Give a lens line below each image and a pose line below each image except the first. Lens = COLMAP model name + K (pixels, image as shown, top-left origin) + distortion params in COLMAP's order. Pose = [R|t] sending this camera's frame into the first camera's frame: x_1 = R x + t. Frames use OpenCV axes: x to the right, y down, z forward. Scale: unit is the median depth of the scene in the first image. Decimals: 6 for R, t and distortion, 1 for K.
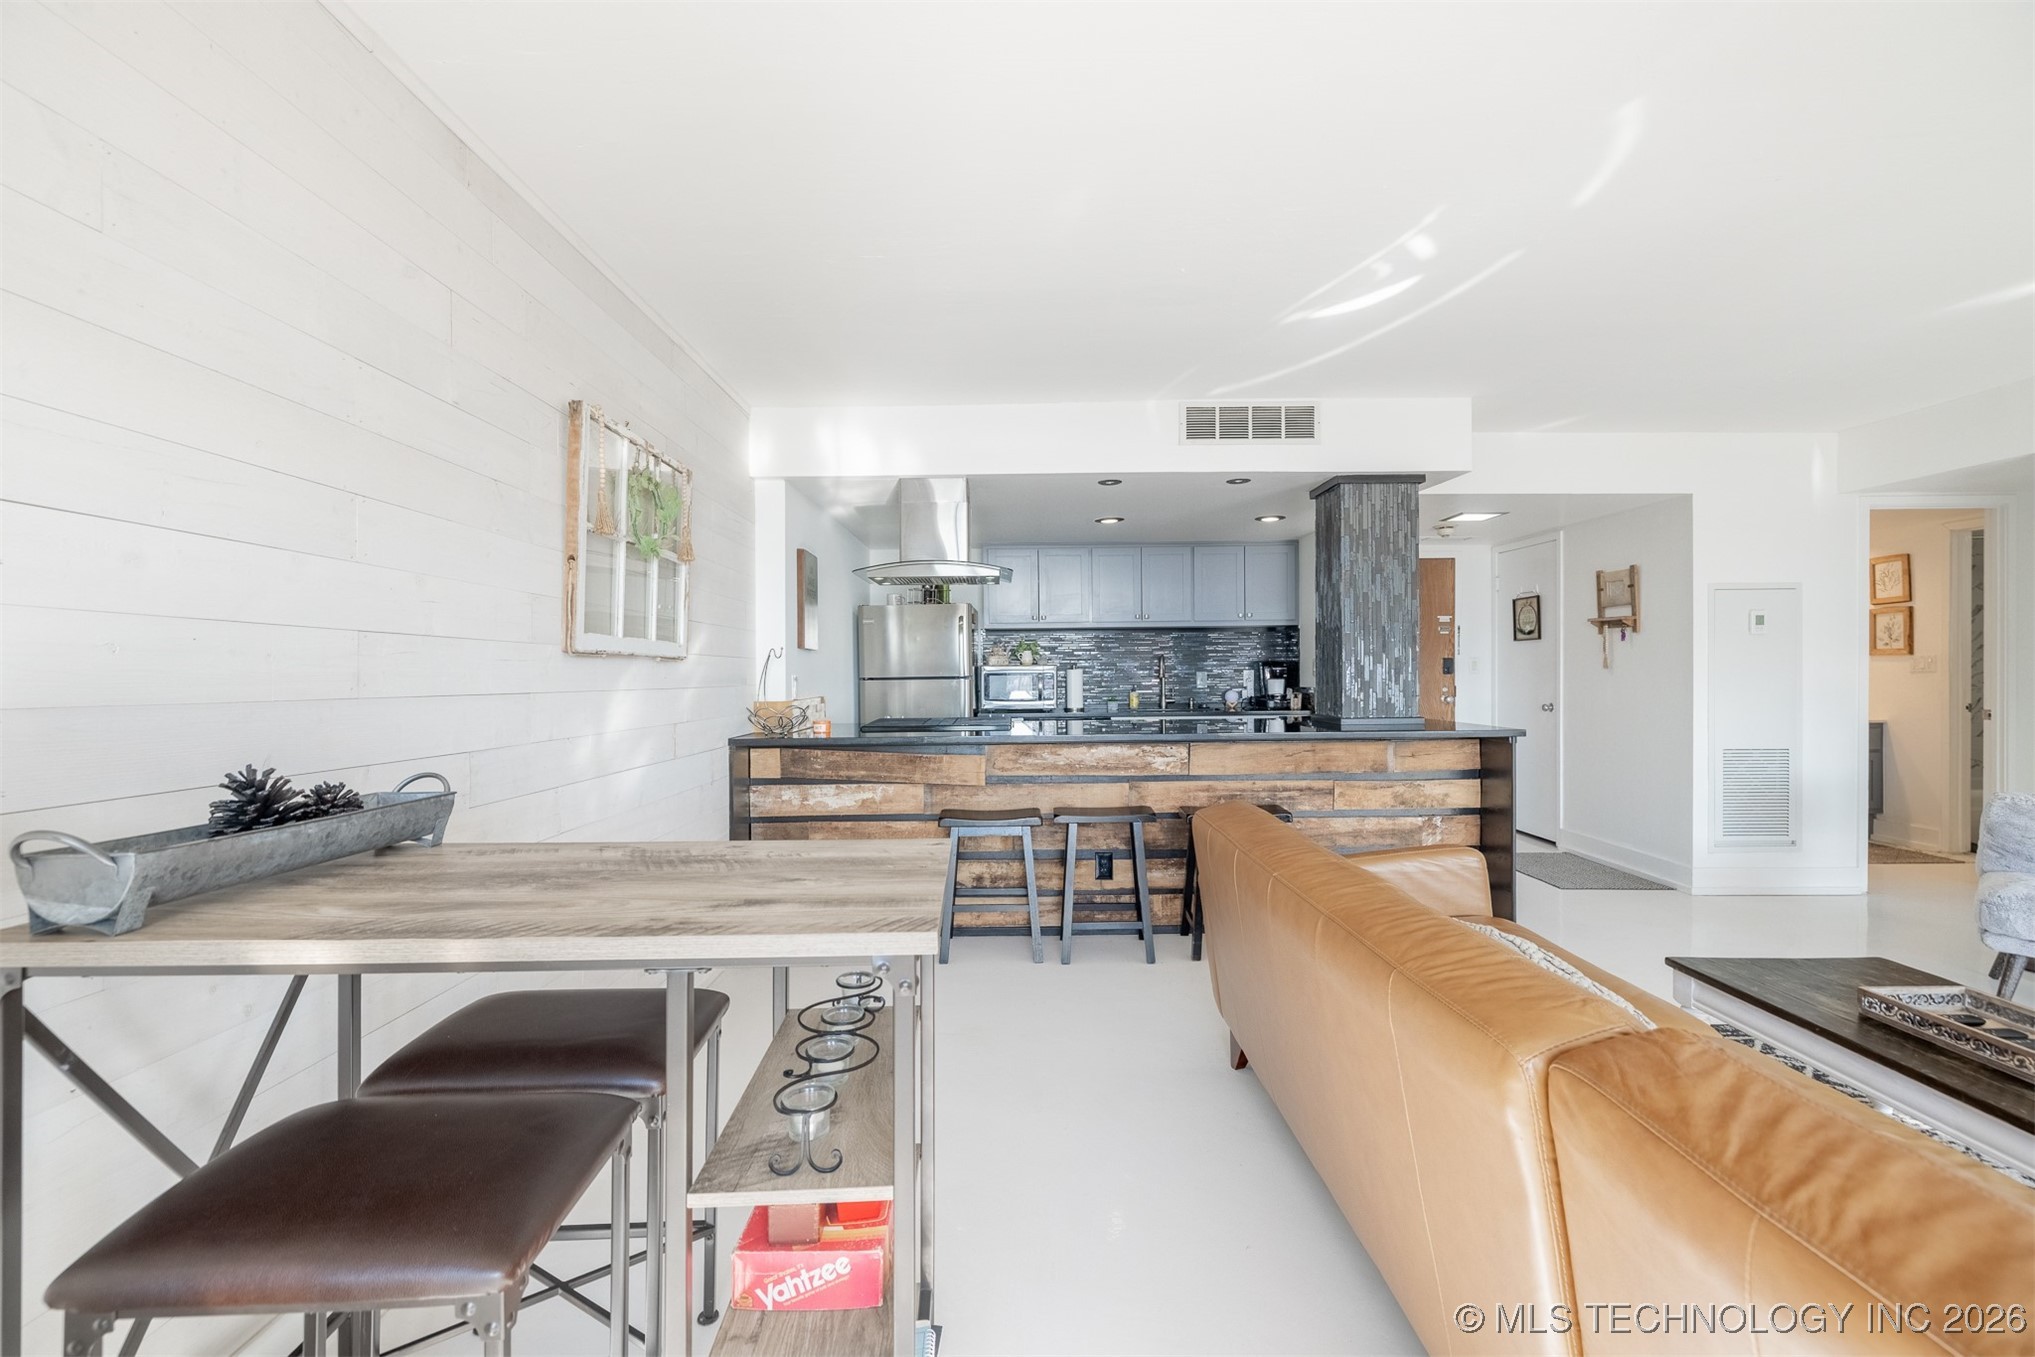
lens RADIAL K [[855.8, 0, 1011.8], [0, 855.8, 677.1], [0, 0, 1]] dist [0.004172, -0.000707]
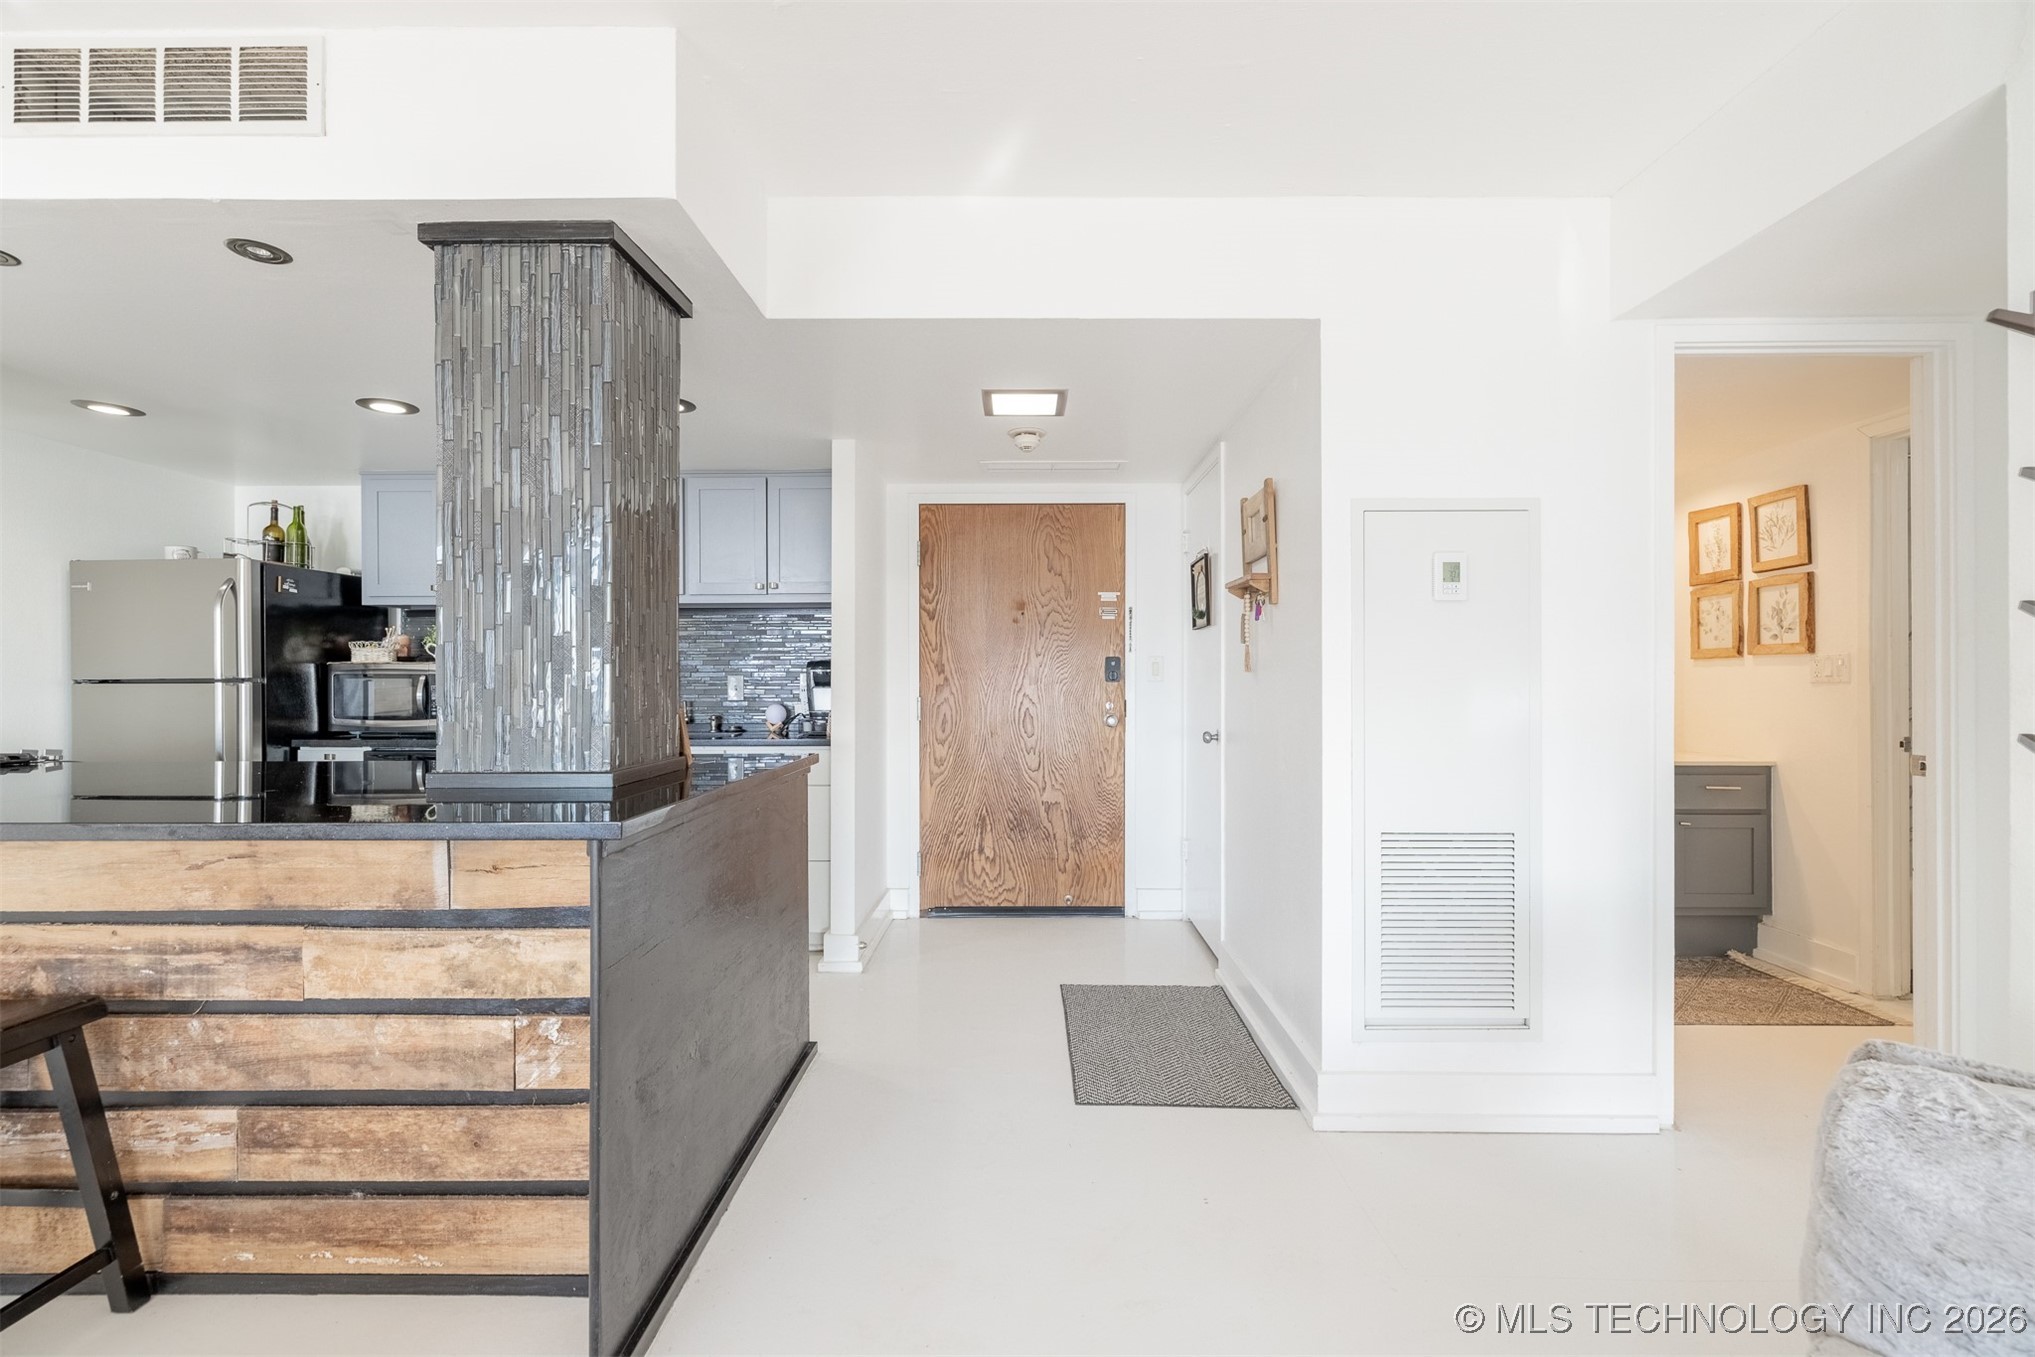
lens RADIAL K [[855.8, 0, 1005.4], [0, 855.8, 674.7], [0, 0, 1]] dist [0.004172, -0.000707]
pose [[0.999956, 0.007066, -0.006223, 0.703119], [-0.007151, 0.999882, -0.013631, 0.001140], [0.006126, 0.013675, 0.999888, 0.574556]]
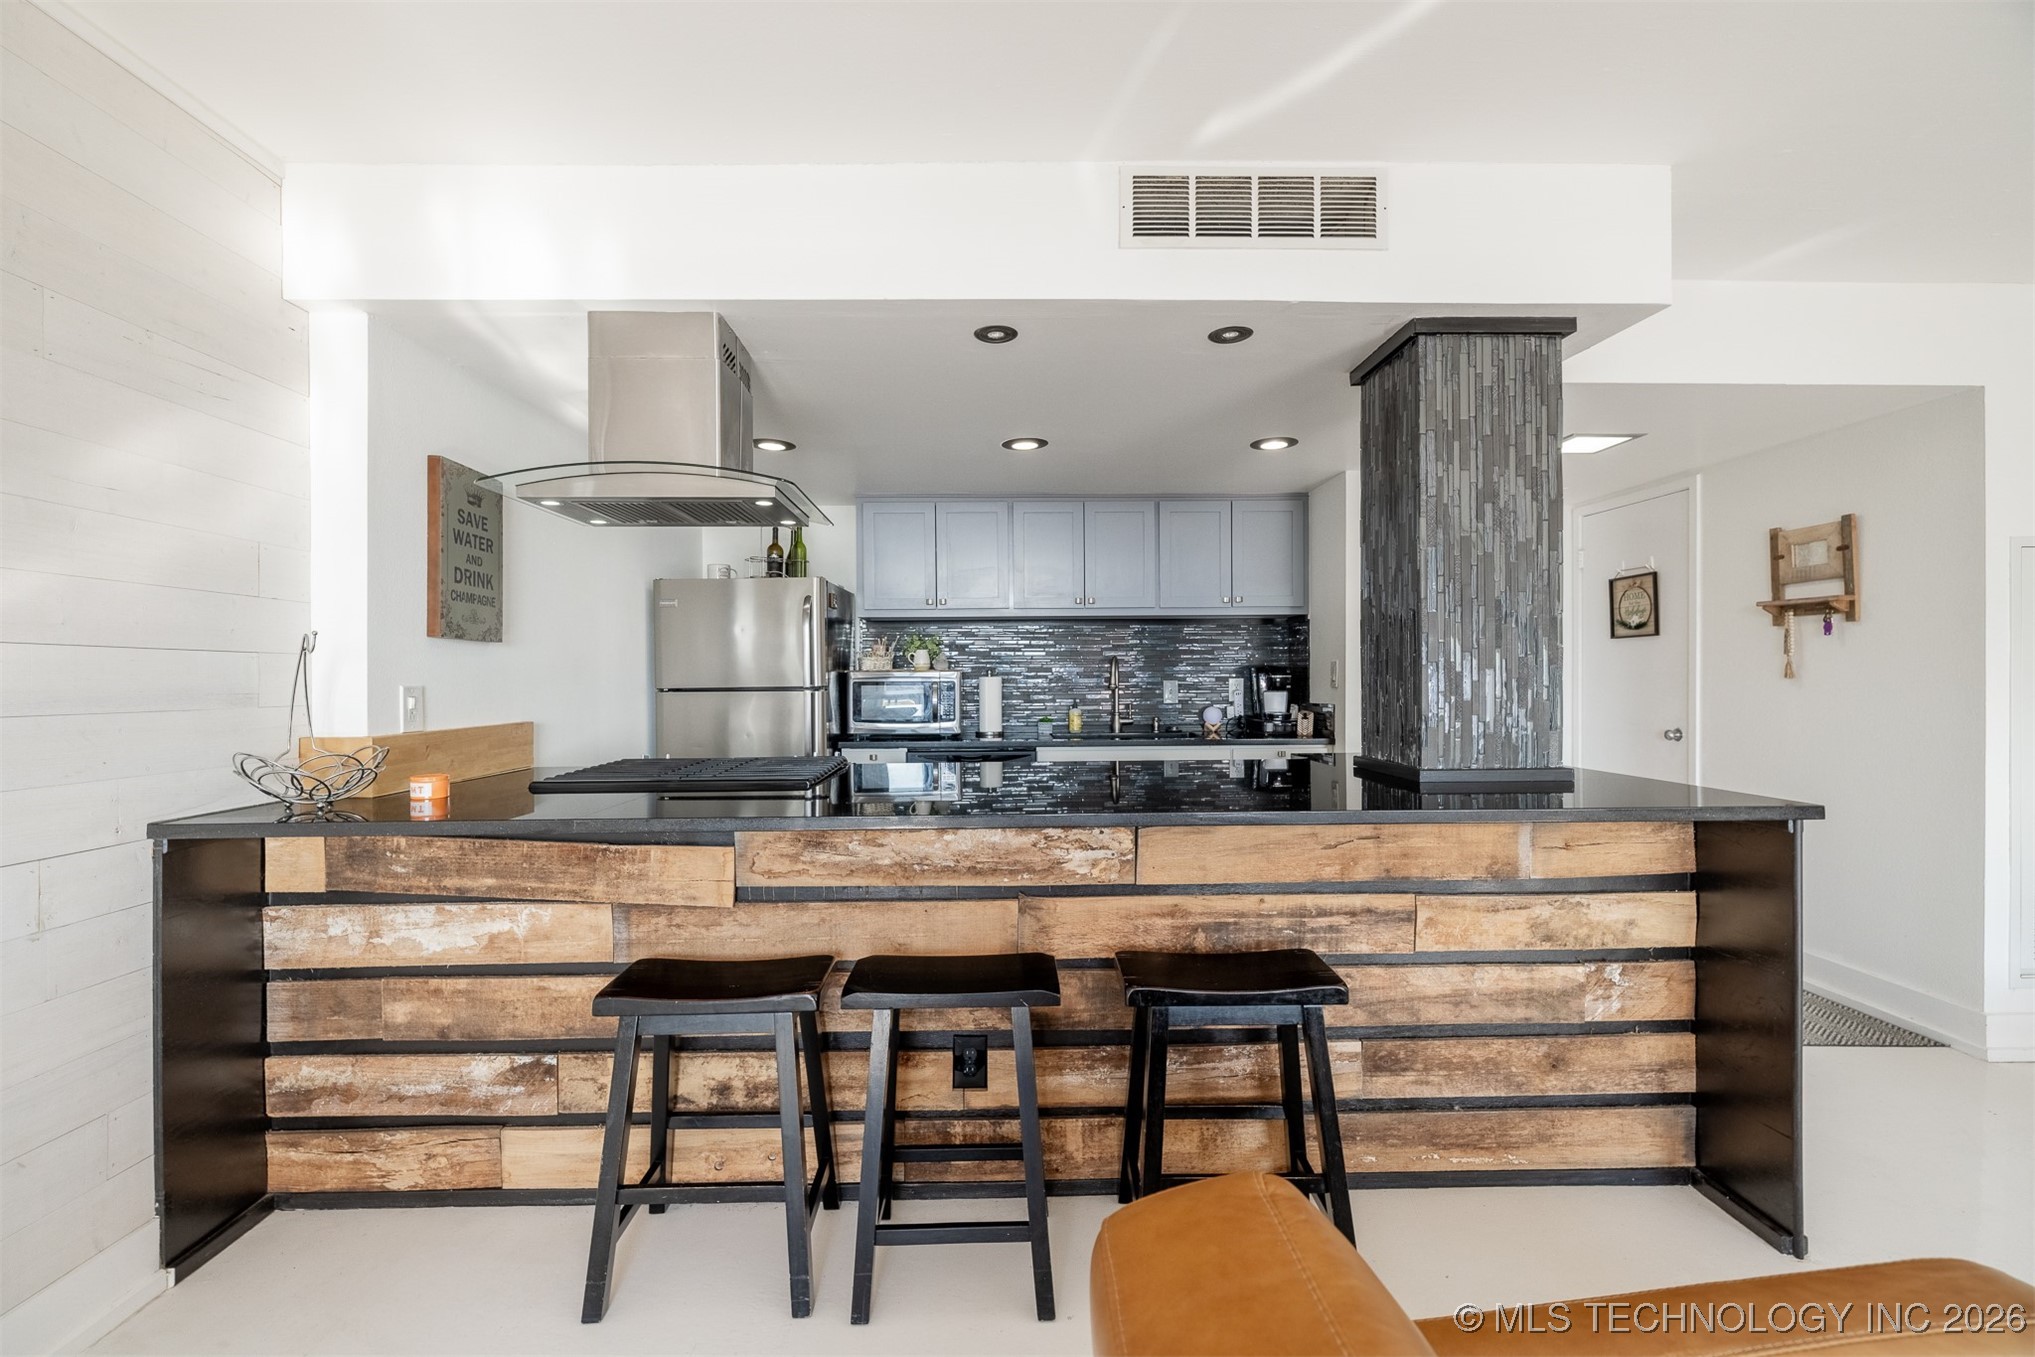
lens RADIAL K [[855.8, 0, 1013.2], [0, 855.8, 677.0], [0, 0, 1]] dist [0.004172, -0.000707]
pose [[0.999606, 0.003504, 0.027858, 0.117234], [-0.003310, 0.999970, -0.006999, -0.006029], [-0.027882, 0.006904, 0.999587, 0.482008]]
